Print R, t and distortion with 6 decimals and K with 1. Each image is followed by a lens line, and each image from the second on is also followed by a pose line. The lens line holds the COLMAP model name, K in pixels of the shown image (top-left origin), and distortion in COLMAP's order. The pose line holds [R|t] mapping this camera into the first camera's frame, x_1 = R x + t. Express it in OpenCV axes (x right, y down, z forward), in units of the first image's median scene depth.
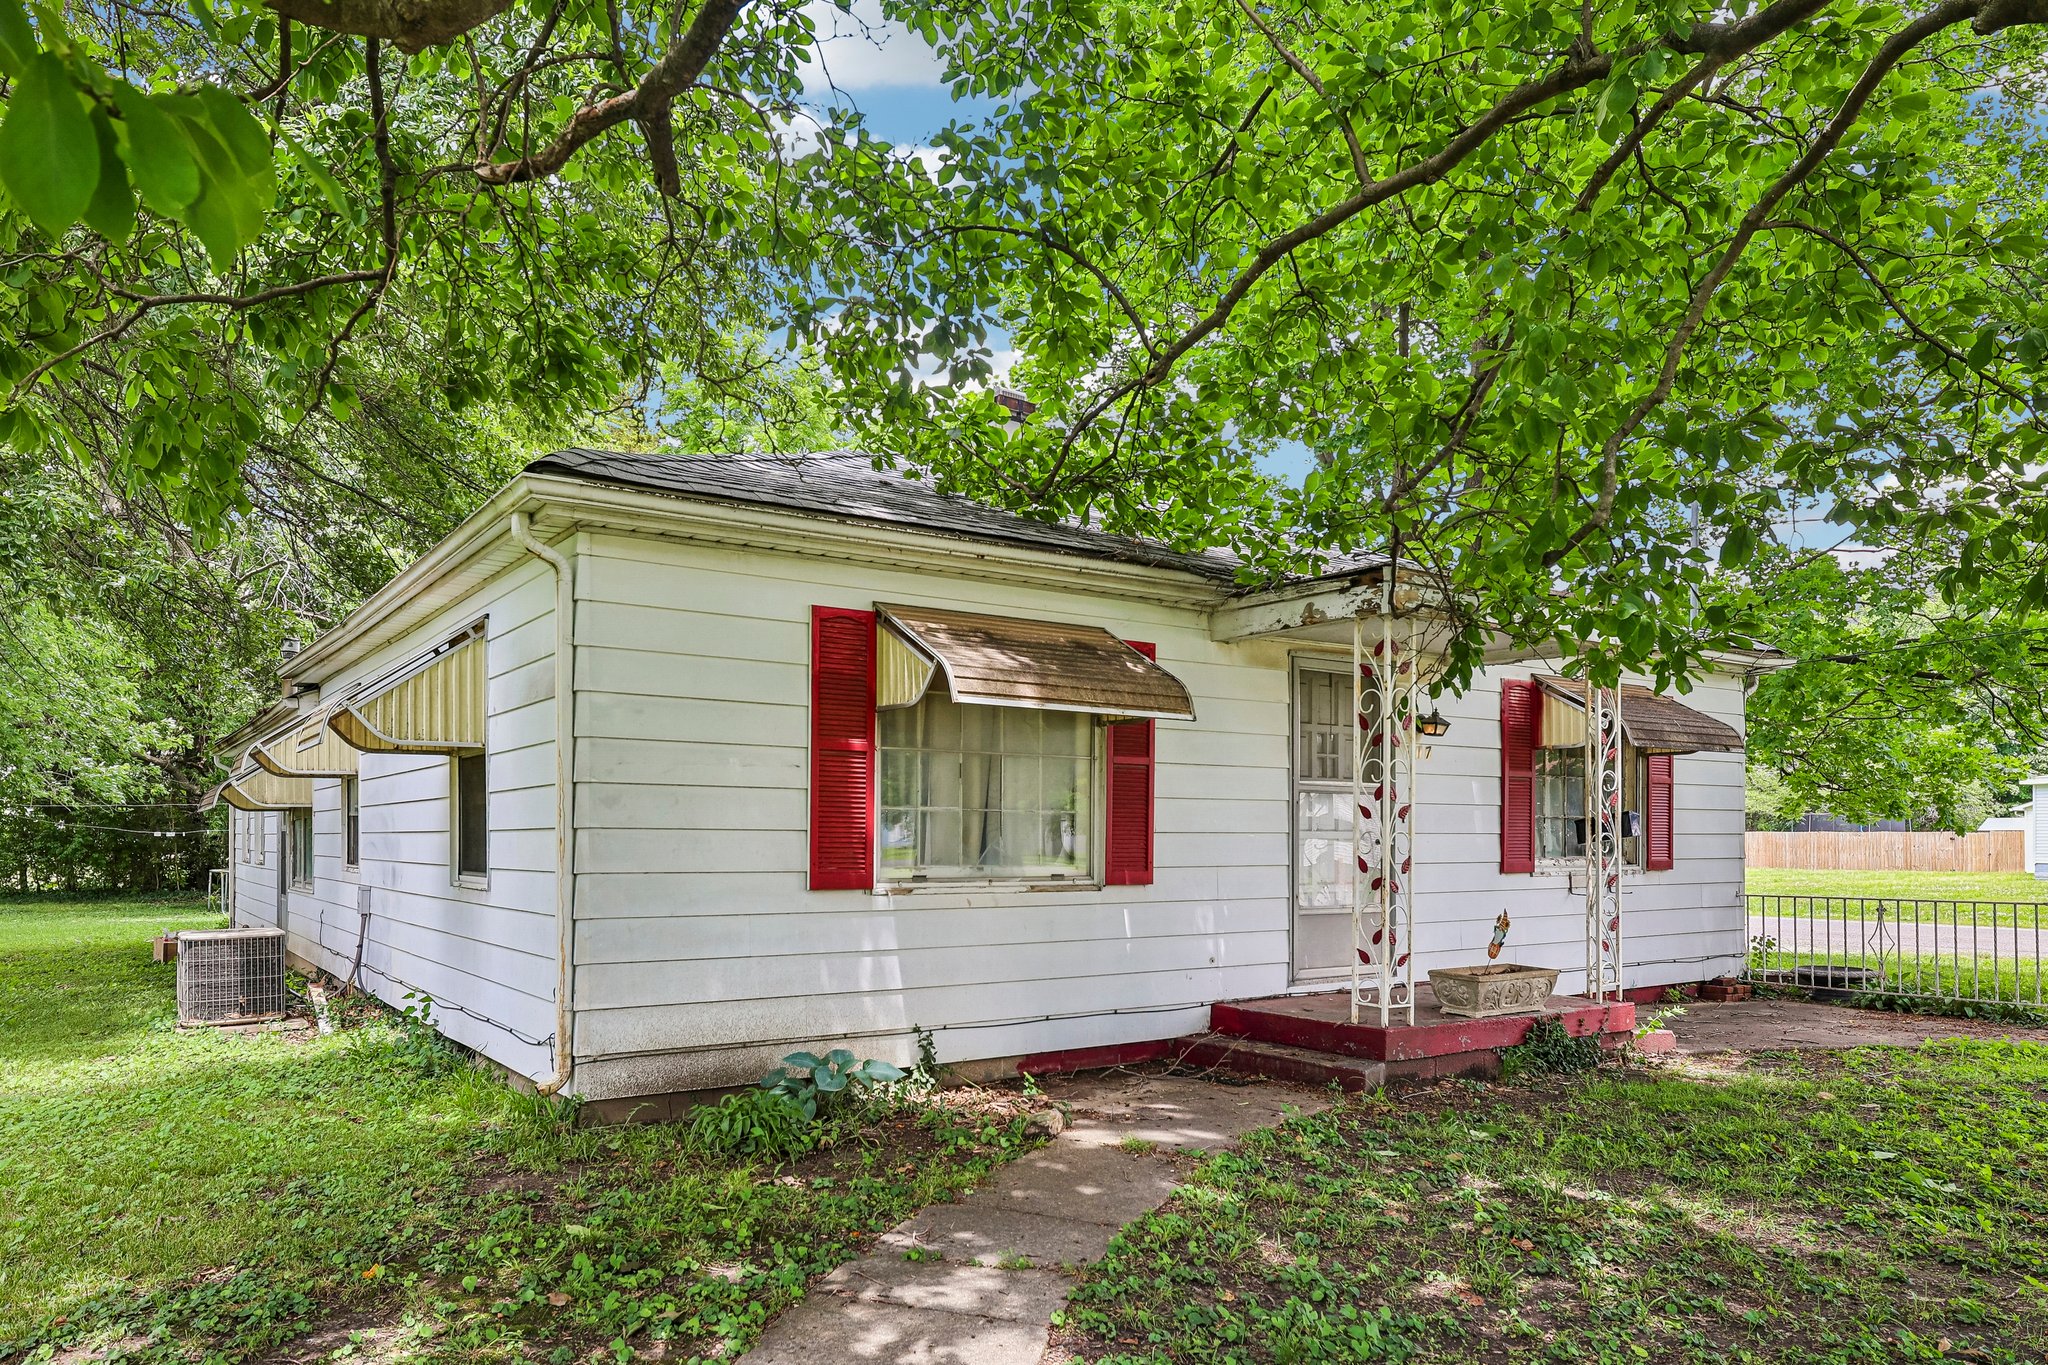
lens RADIAL K [[1386.9, 0, 1027.8], [0, 1386.9, 800.6], [0, 0, 1]] dist [-0.003811, -0.000186]
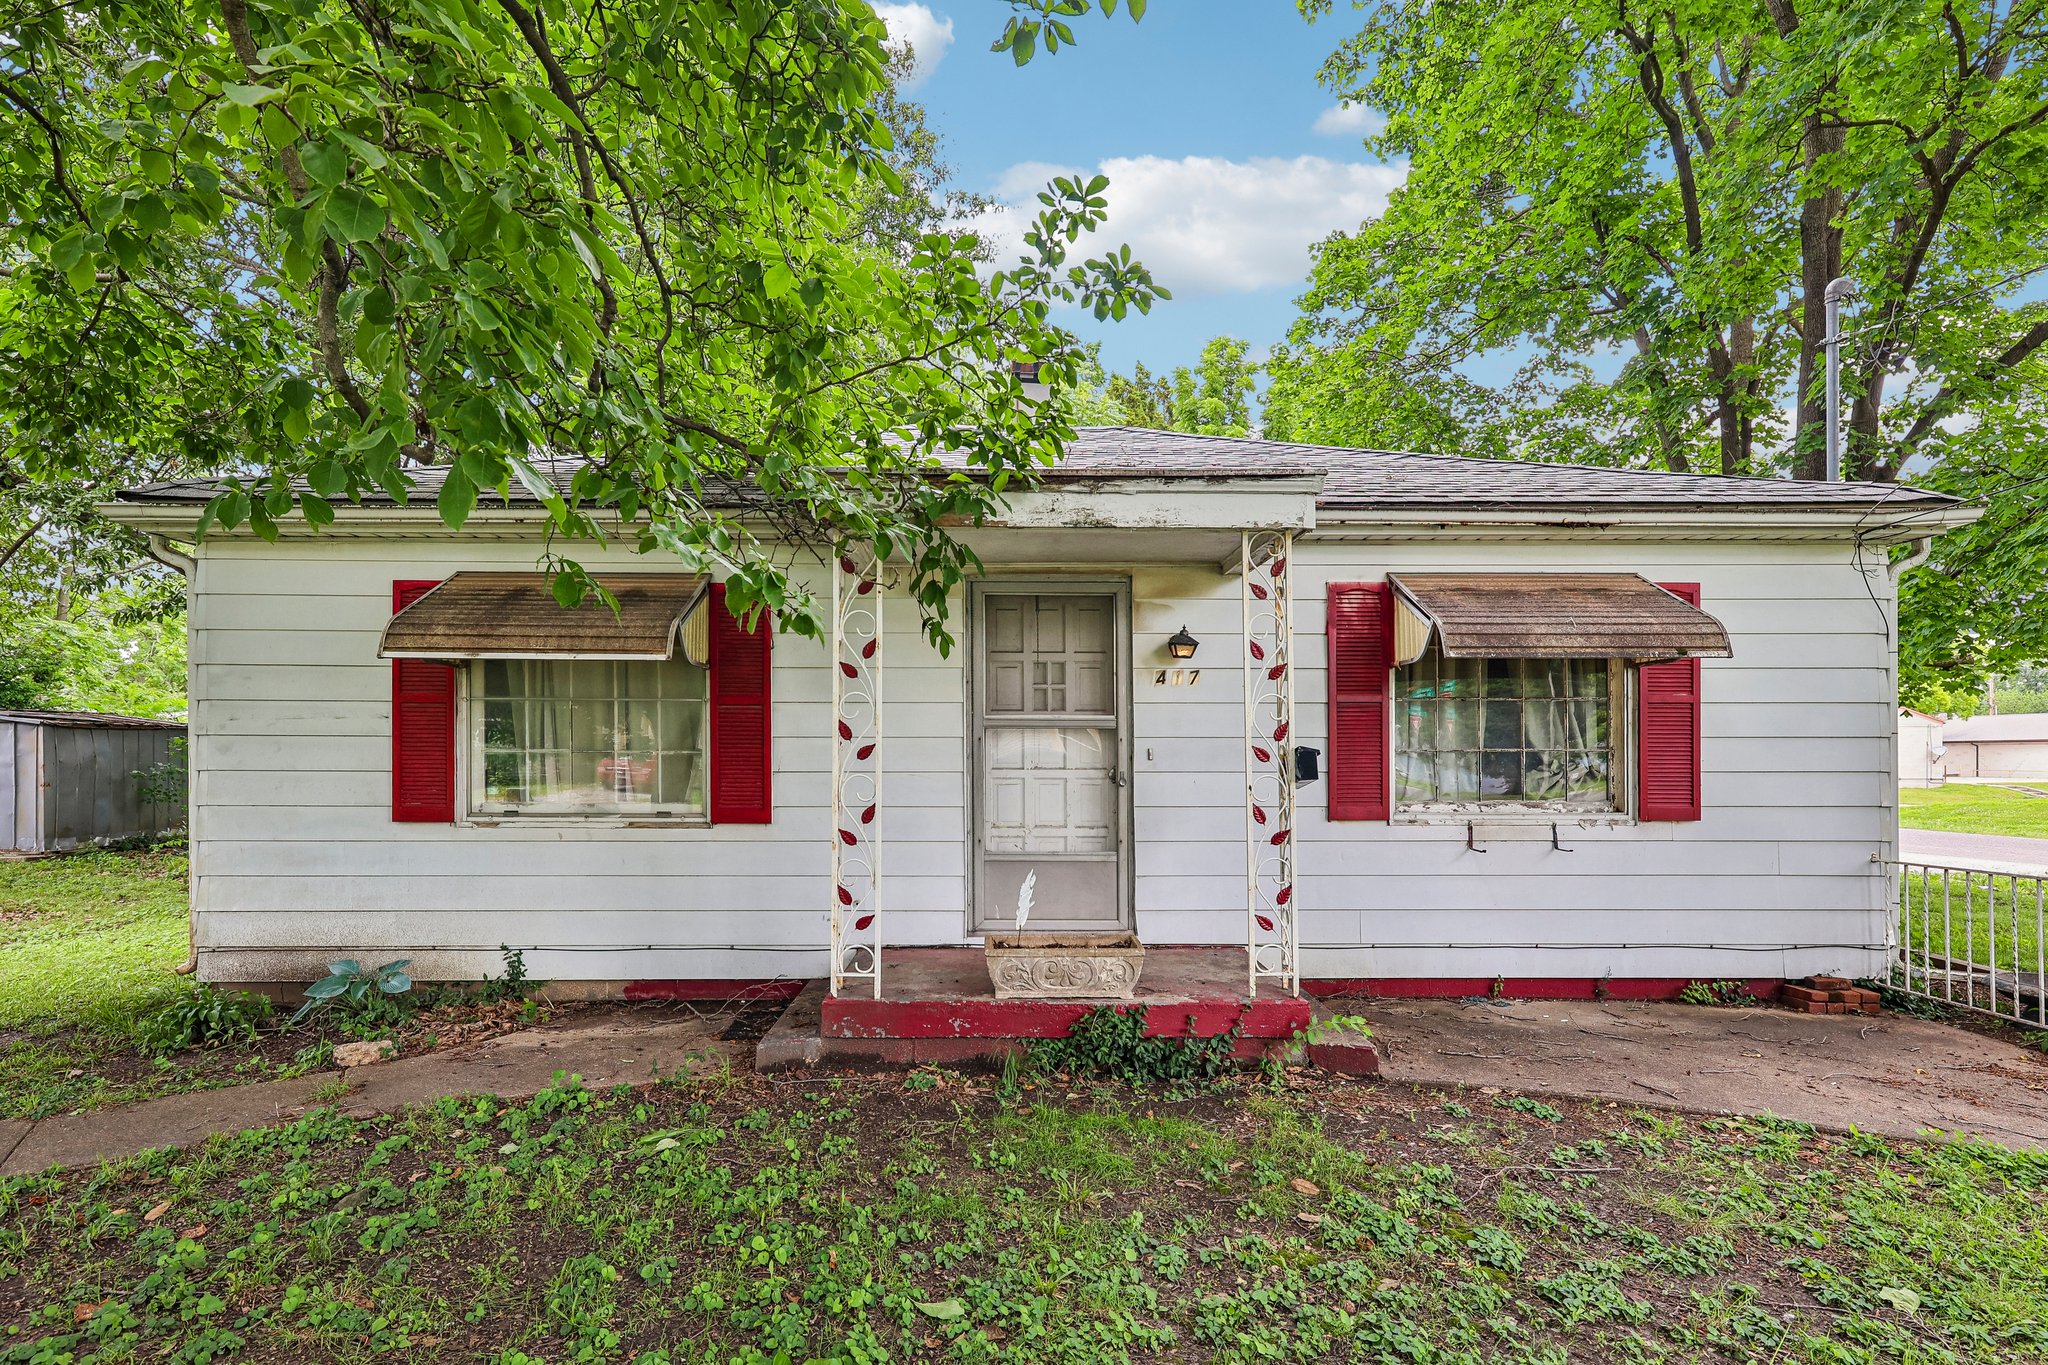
lens RADIAL K [[1014.8, 0, 768.3], [0, 1014.8, 750.2], [0, 0, 1]] dist [0.005523, 0.001555]
pose [[0.827864, -0.011558, -0.560810, 0.510776], [0.015501, 0.999877, 0.002276, 0.005763], [0.560715, -0.010577, 0.827941, 0.401122]]
